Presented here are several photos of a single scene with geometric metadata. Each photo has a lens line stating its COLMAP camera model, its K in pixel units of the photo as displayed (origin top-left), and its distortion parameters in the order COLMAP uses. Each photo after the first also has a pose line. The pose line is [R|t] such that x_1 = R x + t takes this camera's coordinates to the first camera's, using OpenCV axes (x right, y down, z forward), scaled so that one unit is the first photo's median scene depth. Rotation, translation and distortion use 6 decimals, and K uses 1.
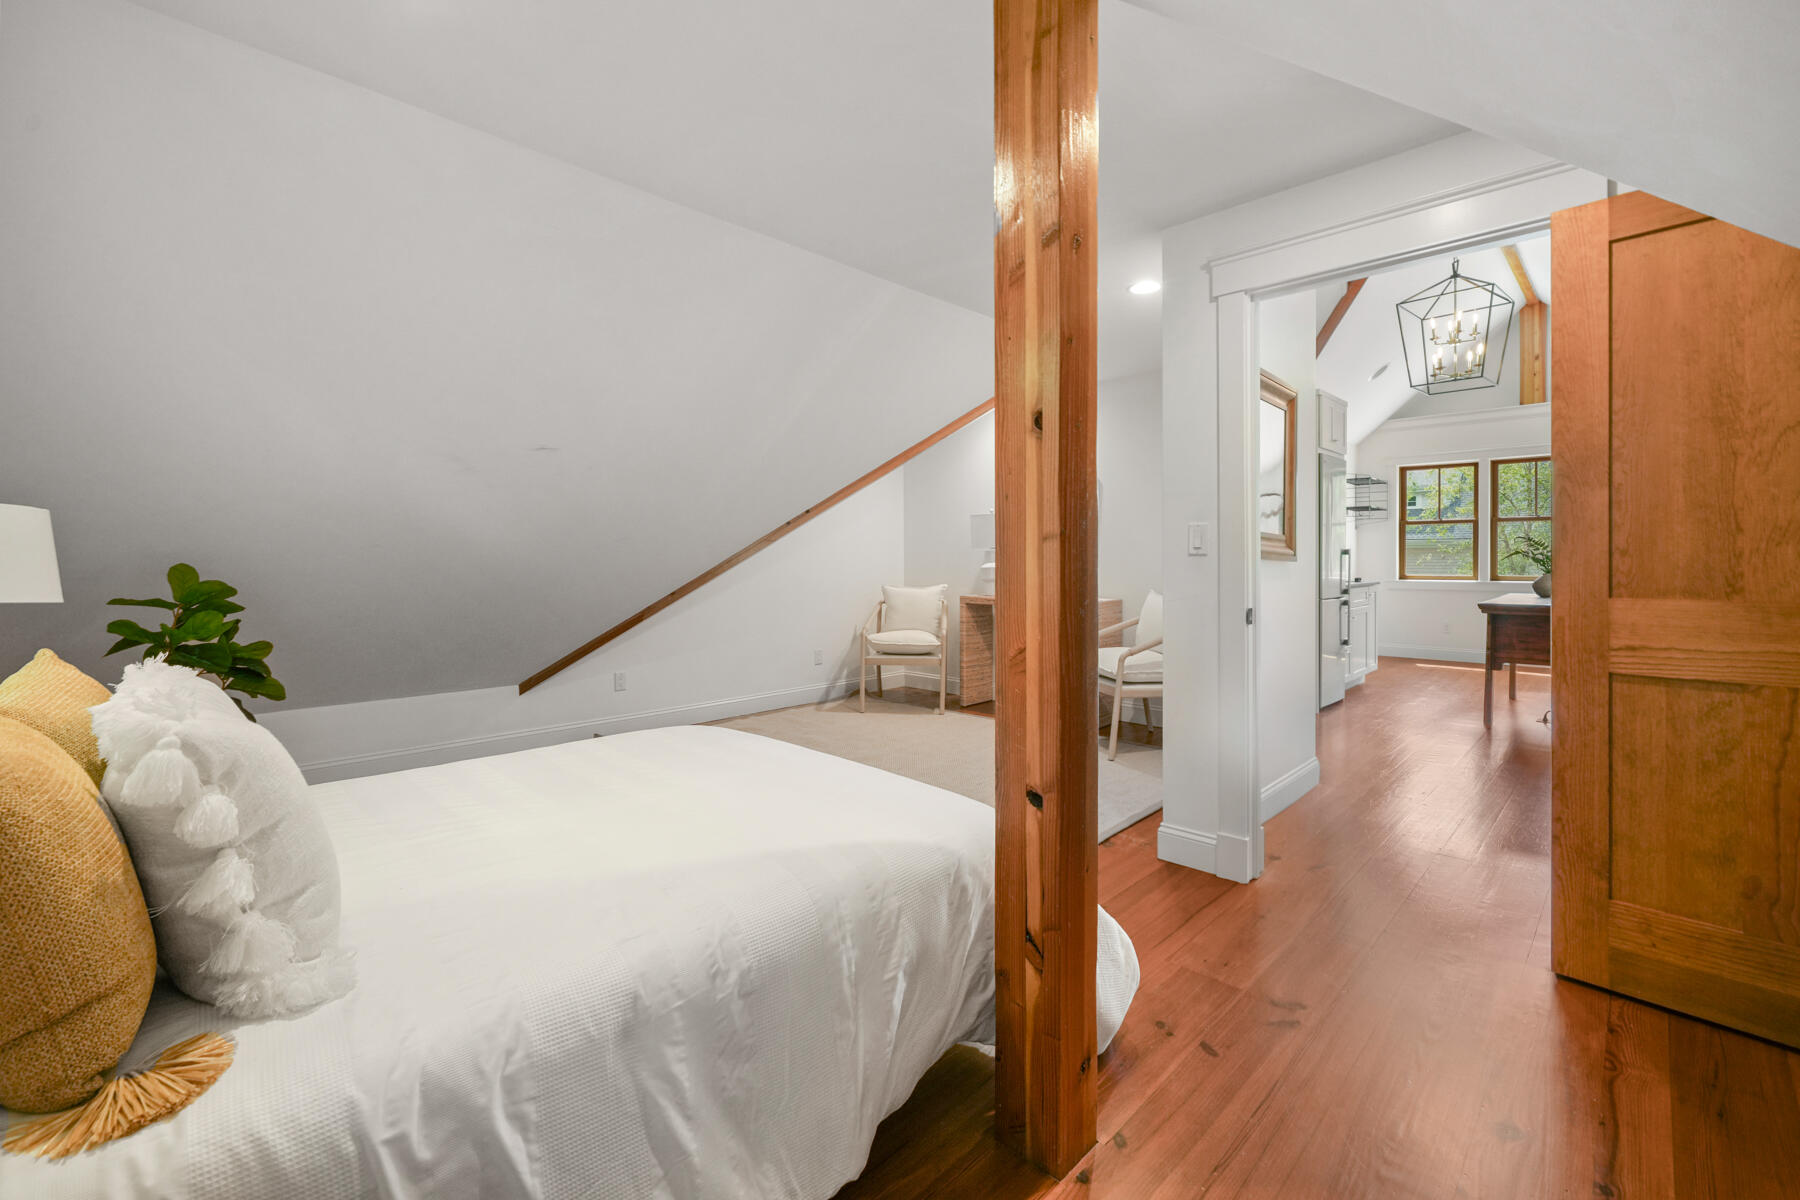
lens RADIAL K [[756.3, 0, 895.1], [0, 756.3, 565.0], [0, 0, 1]] dist [-0.001175, -0.000268]
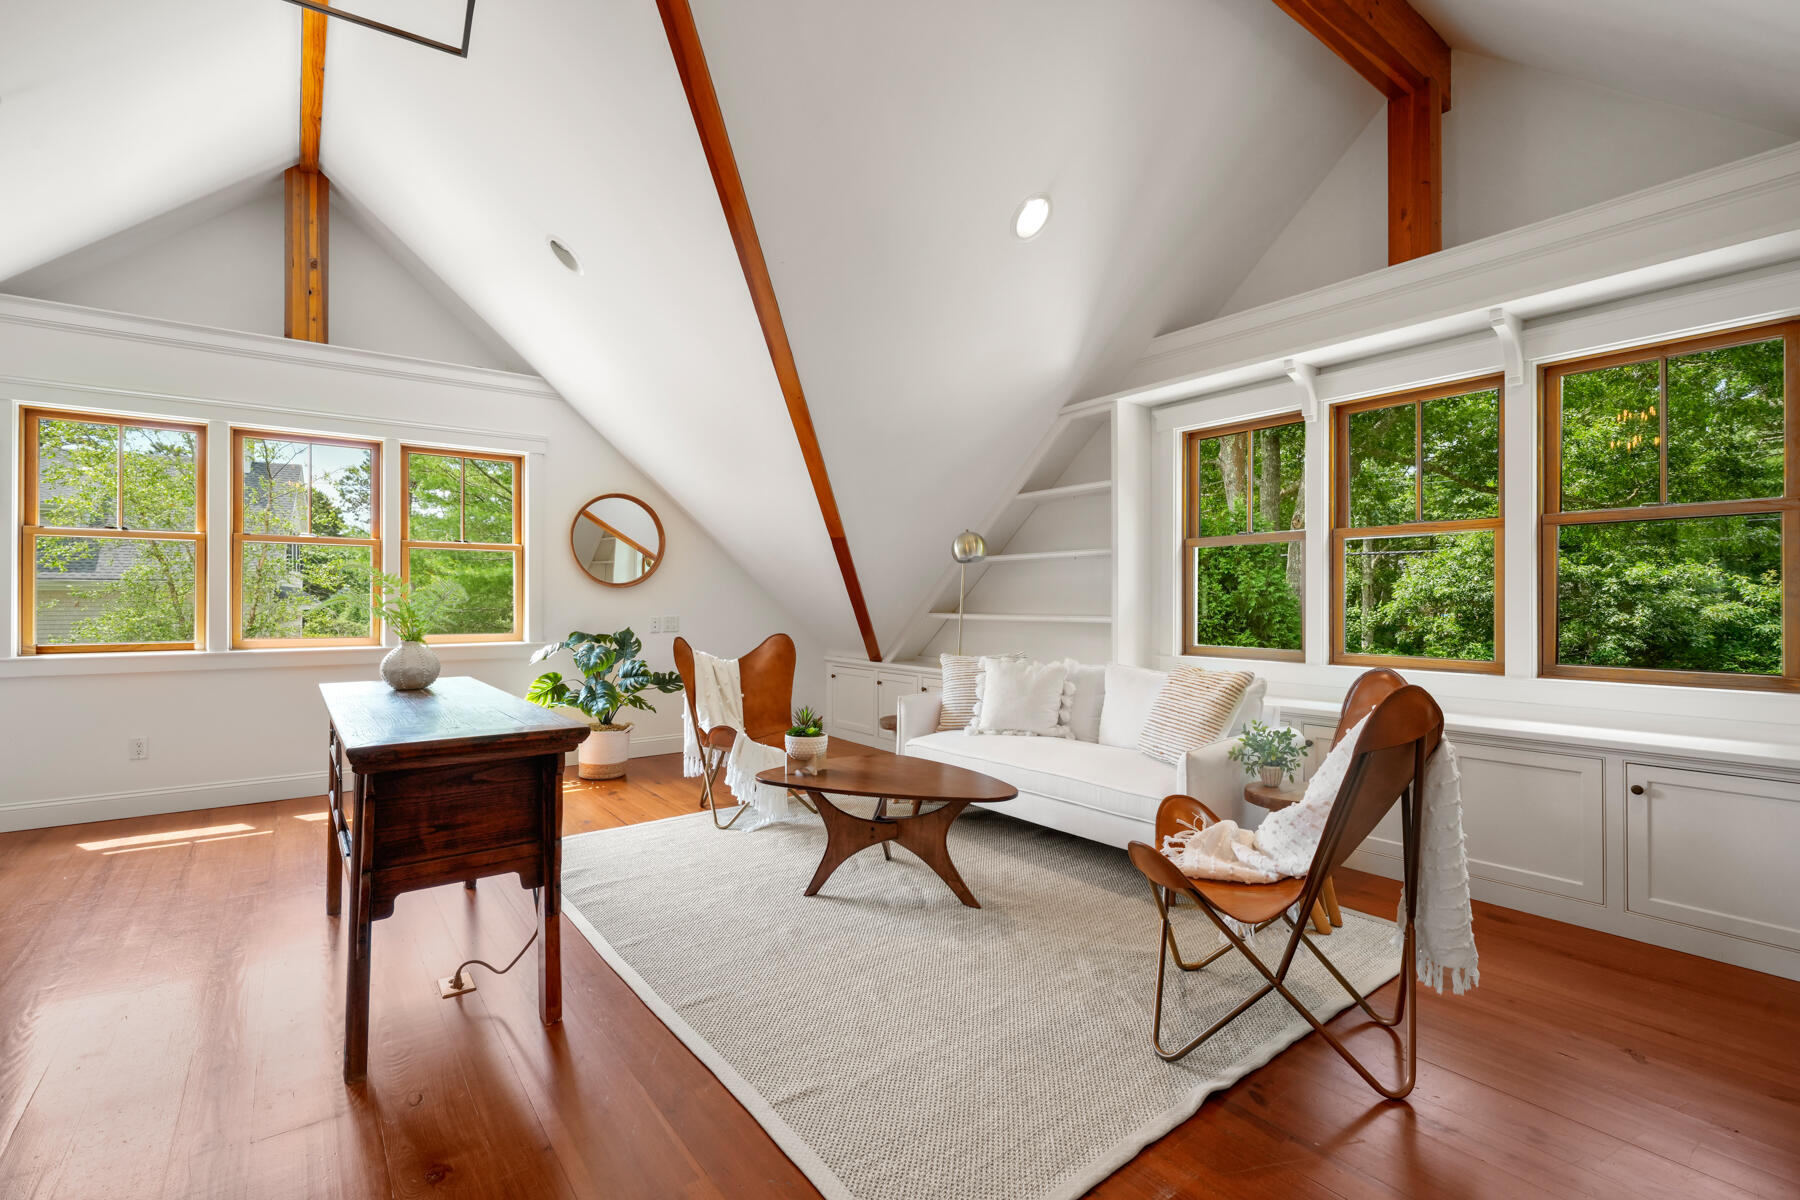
lens RADIAL K [[806.2, 0, 907.8], [0, 806.2, 598.7], [0, 0, 1]] dist [0.000620, 0.000064]
pose [[0.134134, 0.006870, 0.990939, 0.282832], [0.009013, 0.999926, -0.008153, -0.006749], [-0.990922, 0.010025, 0.134062, 0.444025]]
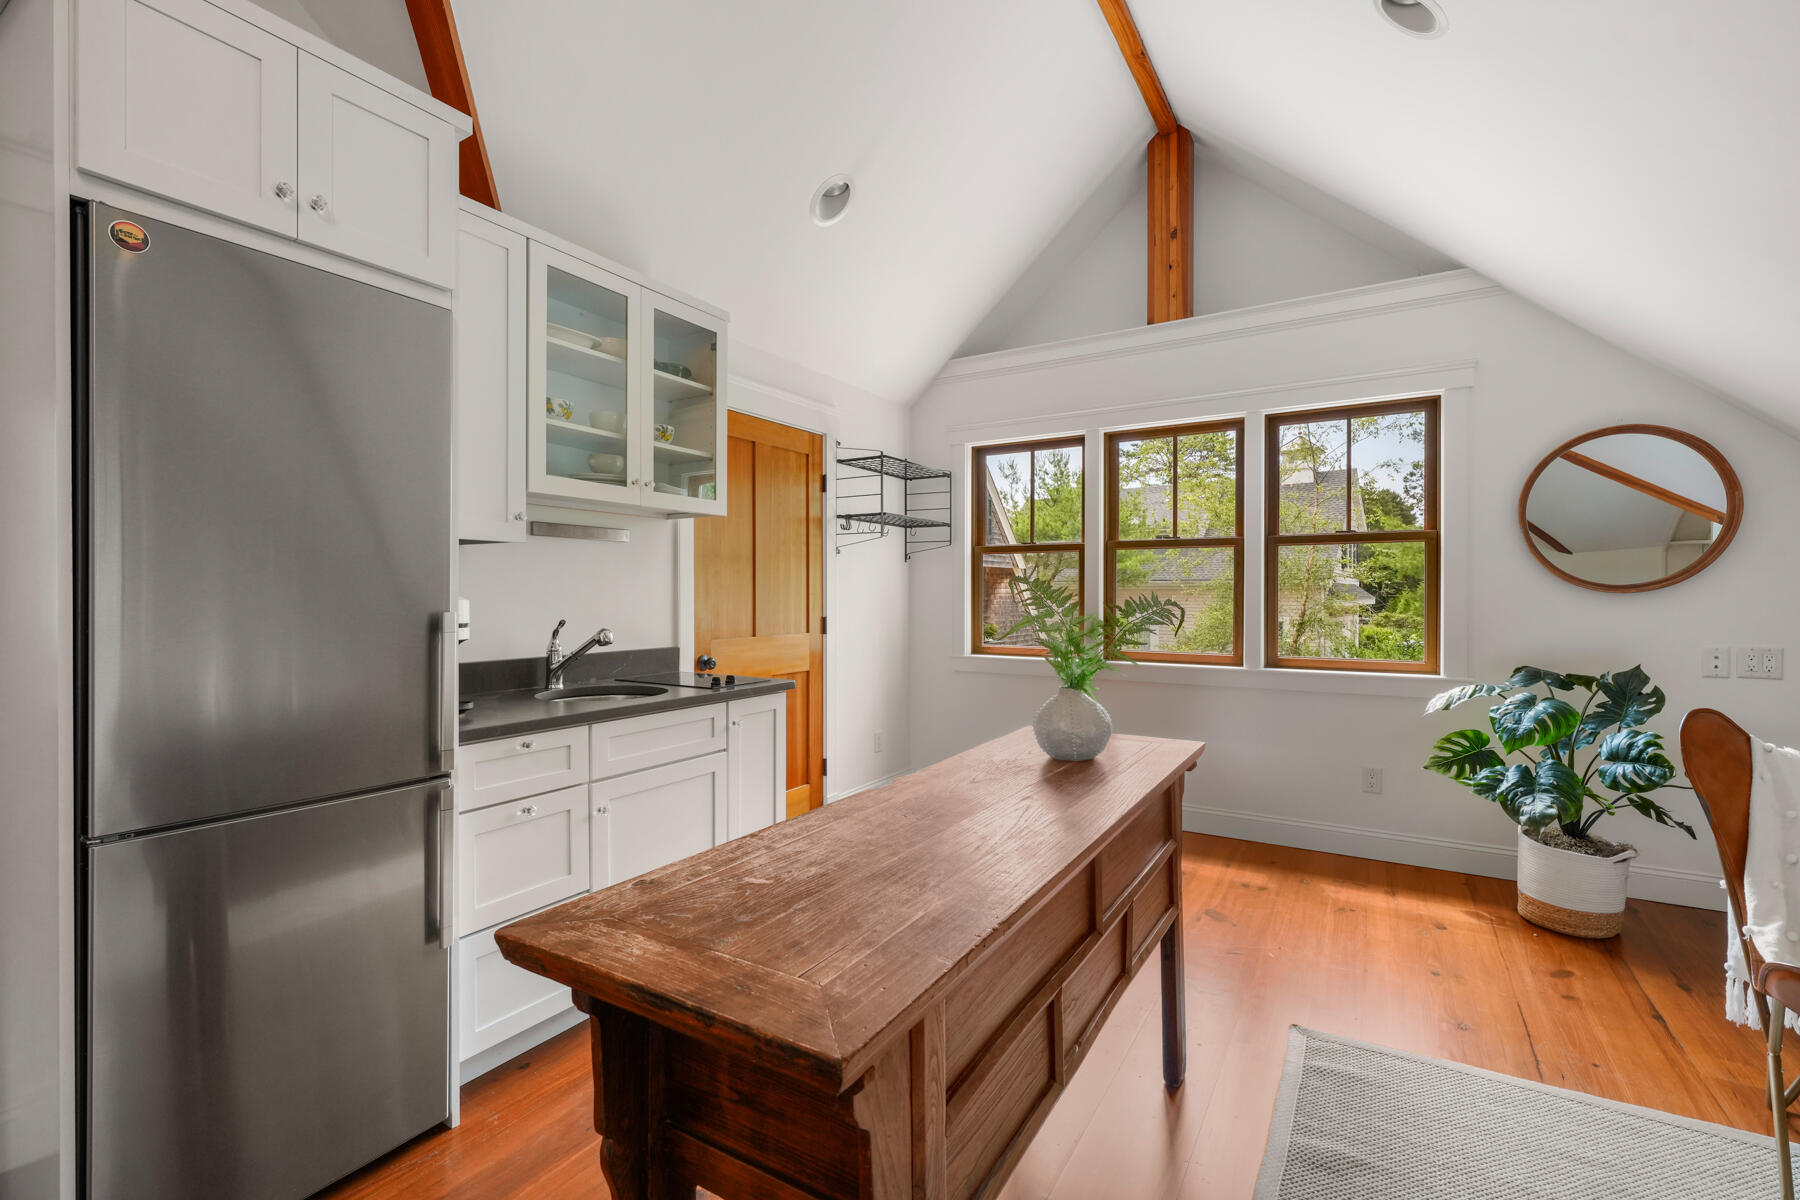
lens RADIAL K [[784.3, 0, 894.7], [0, 784.3, 600.1], [0, 0, 1]] dist [-0.001723, 0.001226]
pose [[0.973163, 0.004111, 0.230080, 0.516654], [-0.003596, 0.999990, -0.002656, -0.019092], [-0.230088, 0.001757, 0.973168, 0.496994]]
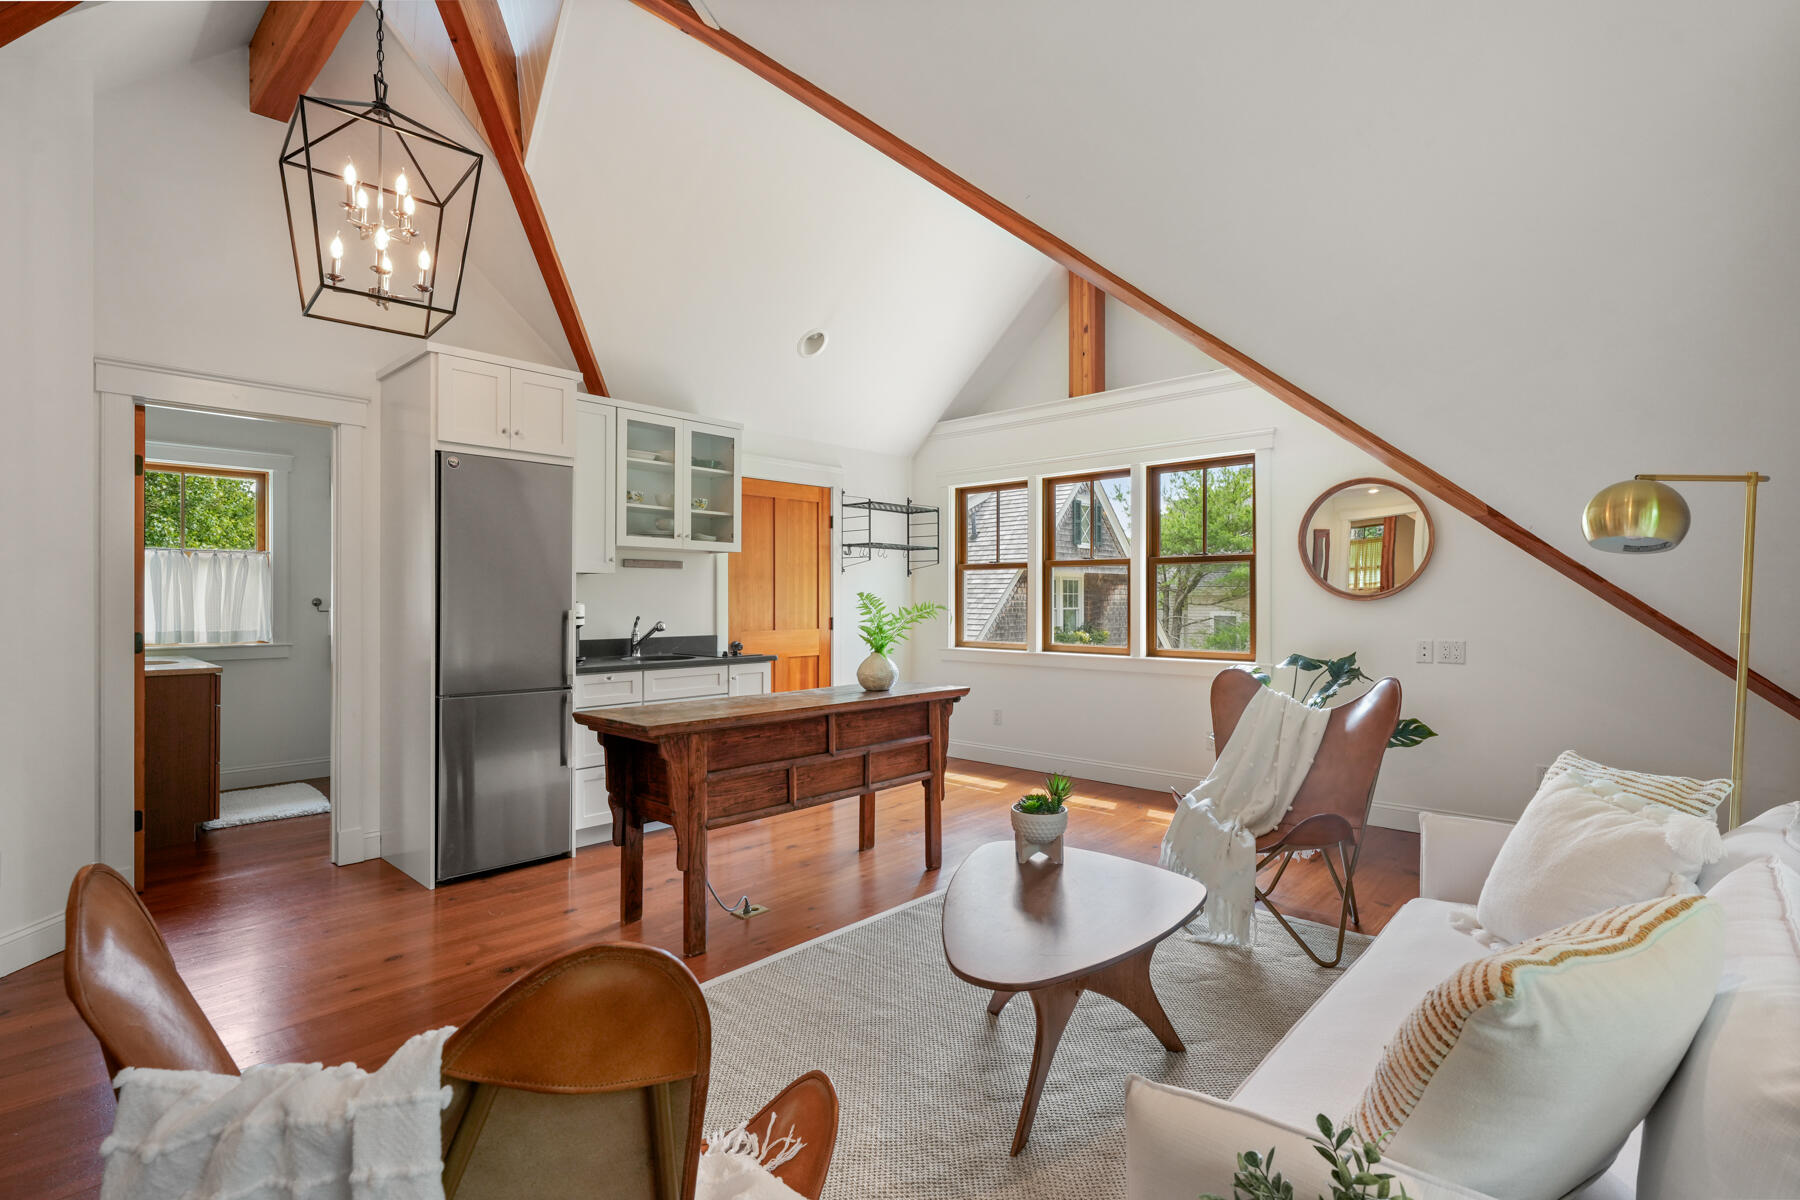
lens RADIAL K [[849.6, 0, 897.4], [0, 849.6, 602.5], [0, 0, 1]] dist [-0.008262, -0.000318]
pose [[0.999256, 0.006157, 0.038084, 0.622185], [-0.005900, 0.999959, -0.006847, -0.018007], [-0.038124, 0.006617, 0.999251, 0.223459]]
